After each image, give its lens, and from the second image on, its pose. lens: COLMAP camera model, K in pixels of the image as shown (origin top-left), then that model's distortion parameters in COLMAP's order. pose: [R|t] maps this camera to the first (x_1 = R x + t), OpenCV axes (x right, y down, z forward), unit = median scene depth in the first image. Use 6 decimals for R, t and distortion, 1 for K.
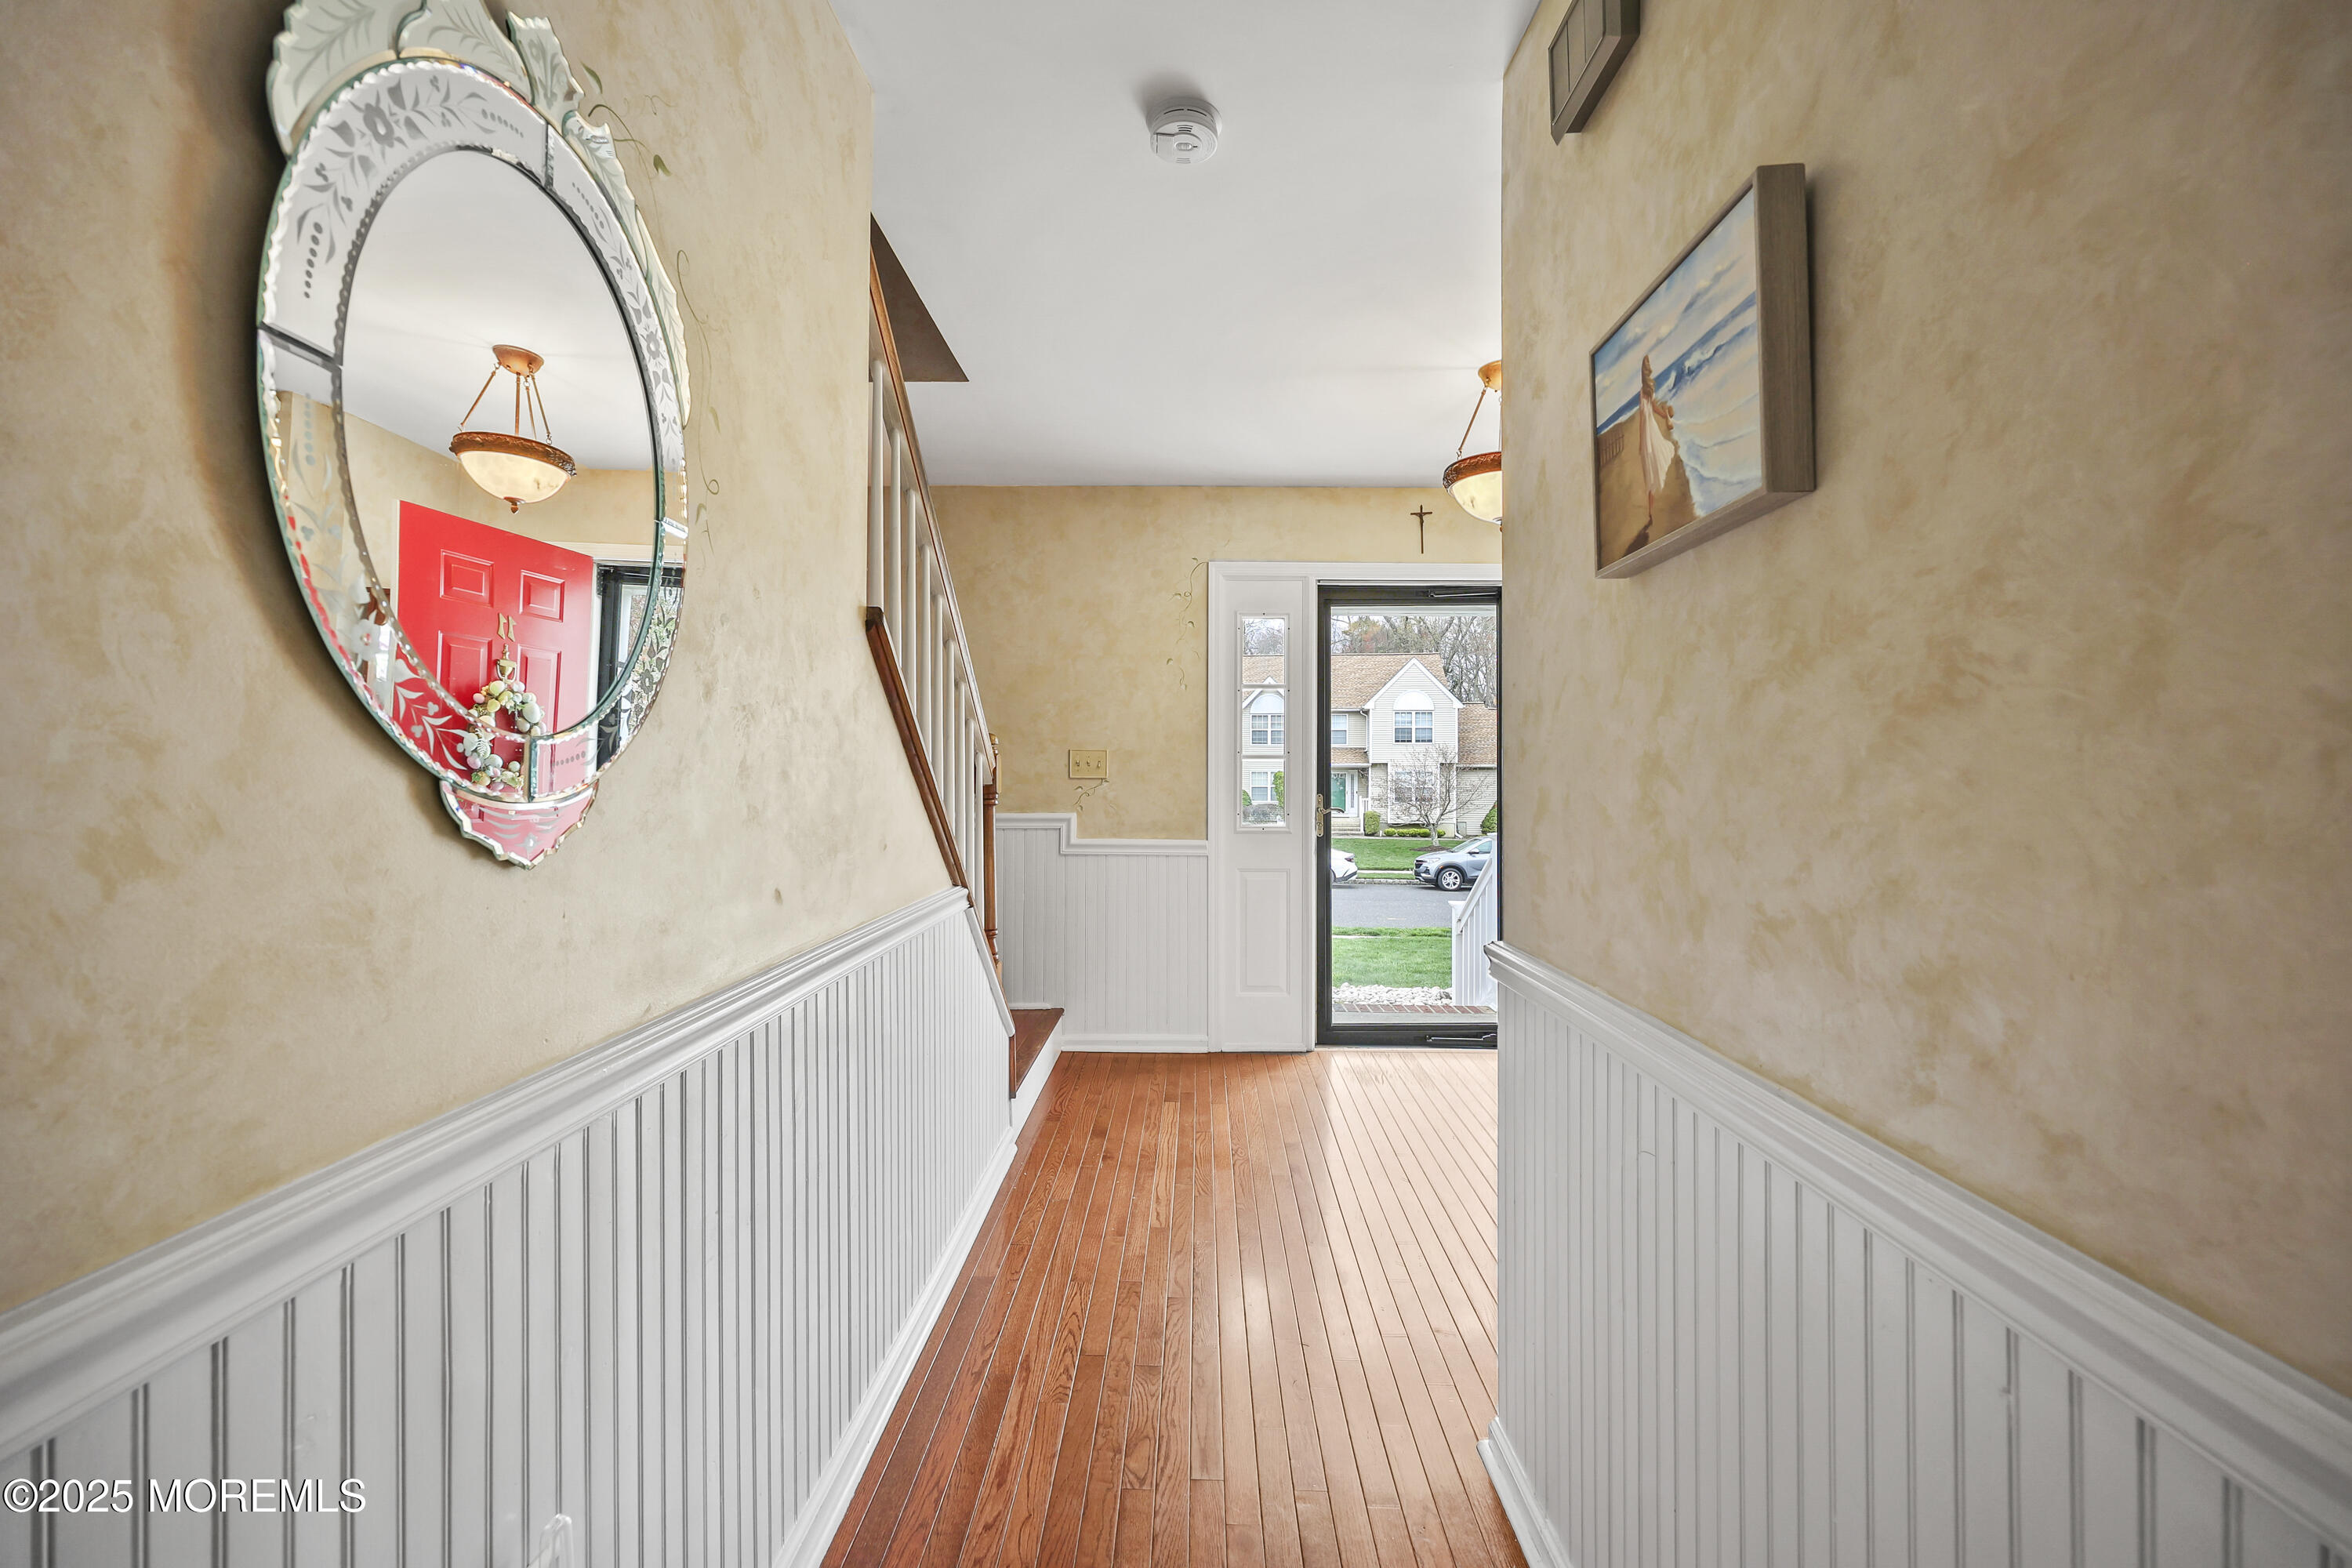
lens RADIAL K [[952.2, 0, 1174.2], [0, 952.2, 779.6], [0, 0, 1]] dist [0.001115, 0.000353]
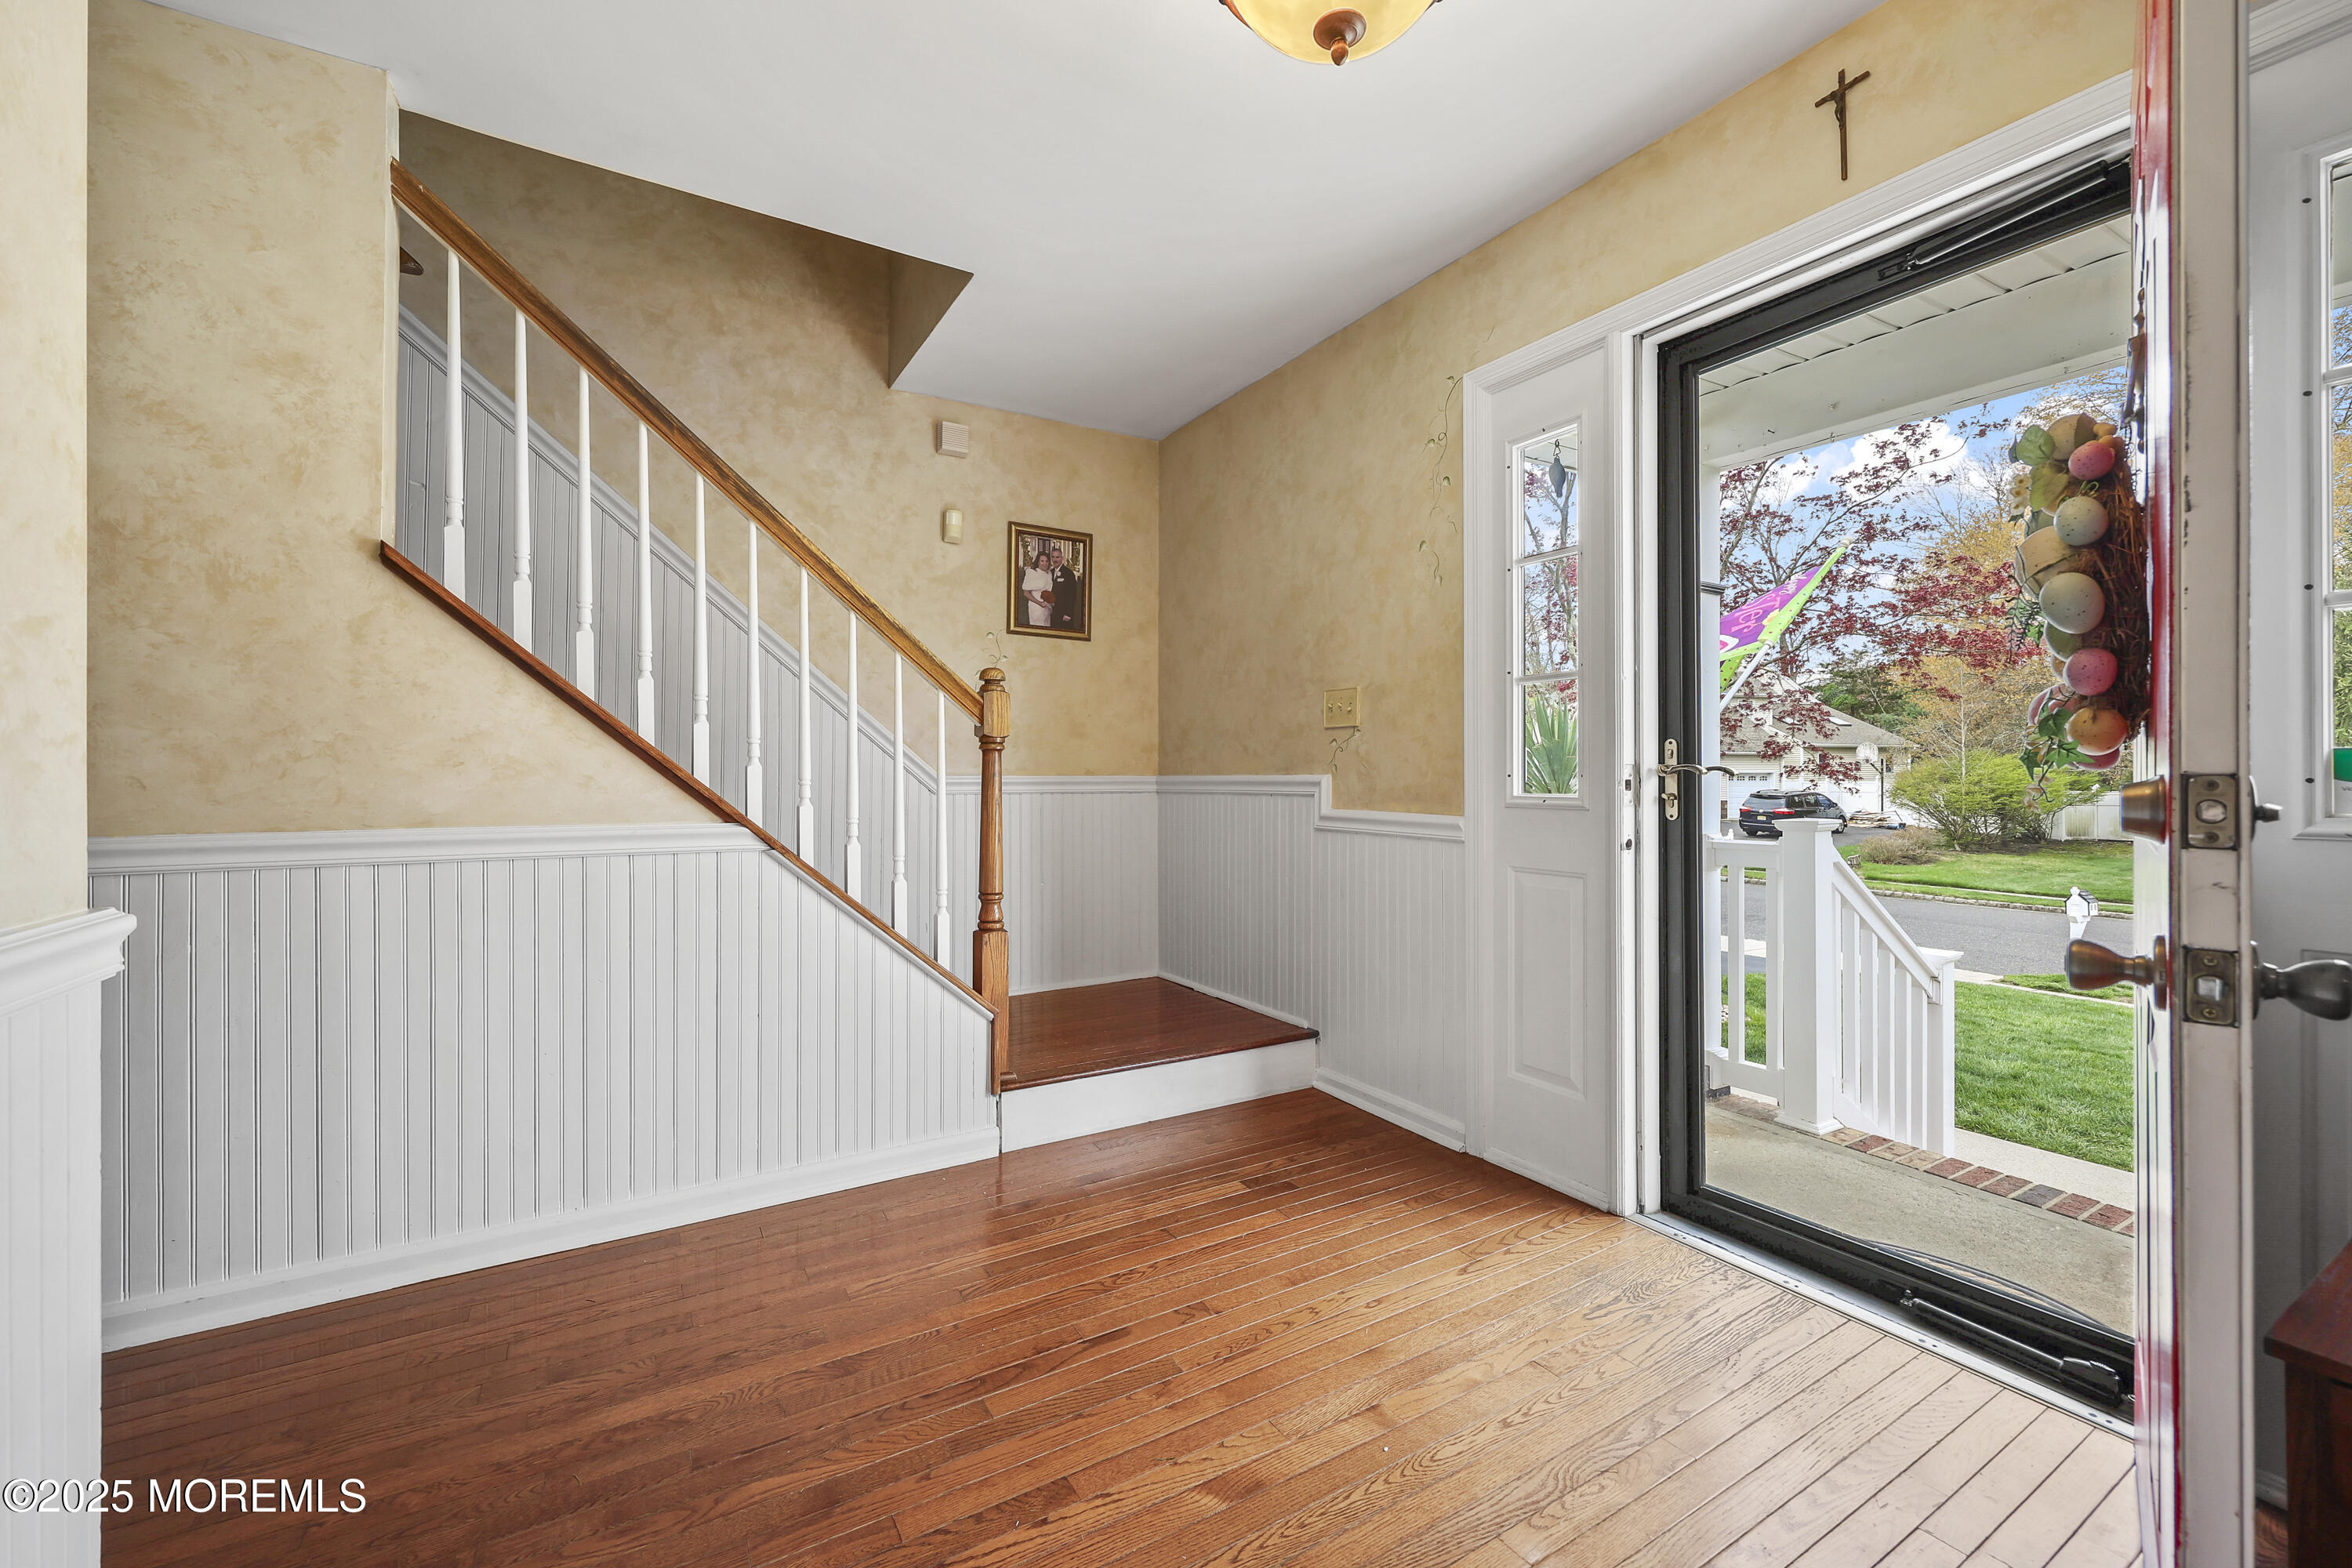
lens RADIAL K [[952.2, 0, 1180.4], [0, 952.2, 776.4], [0, 0, 1]] dist [0.001115, 0.000353]
pose [[0.527902, -0.000415, -0.849305, 0.470234], [0.003117, 0.999994, 0.001448, 0.035162], [0.849300, -0.003412, 0.527900, 0.505210]]
